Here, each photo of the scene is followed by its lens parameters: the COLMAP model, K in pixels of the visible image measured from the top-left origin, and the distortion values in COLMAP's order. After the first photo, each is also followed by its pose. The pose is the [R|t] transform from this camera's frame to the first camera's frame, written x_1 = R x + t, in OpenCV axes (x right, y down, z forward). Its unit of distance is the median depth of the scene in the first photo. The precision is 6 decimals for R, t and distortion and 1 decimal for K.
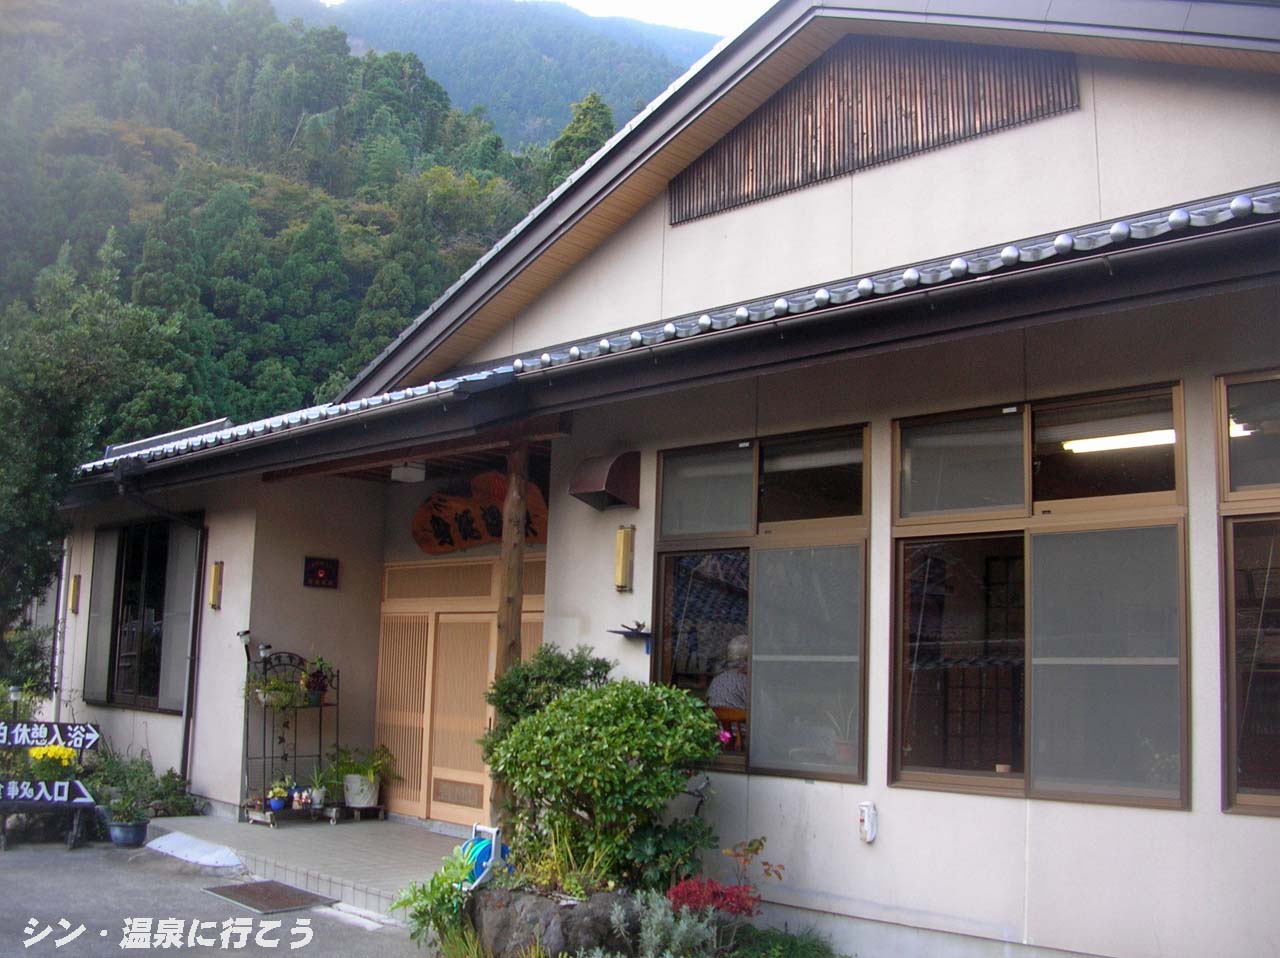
lens RADIAL K [[1318.2, 0, 640.0], [0, 1318.2, 479.0], [0, 0, 1]] dist [-0.163210, 0.030923]
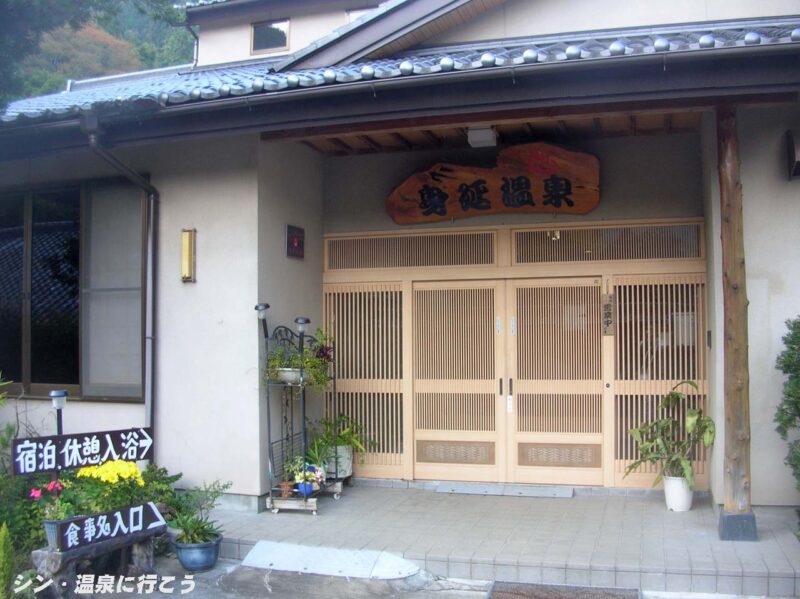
lens RADIAL K [[823.8, 0, 400.0], [0, 823.8, 299.5], [0, 0, 1]] dist [-0.163210, 0.030923]
pose [[0.876438, -0.020364, 0.481083, -0.534068], [-0.034240, 0.993940, 0.104452, 0.055163], [-0.480295, -0.108018, 0.870430, 0.495285]]
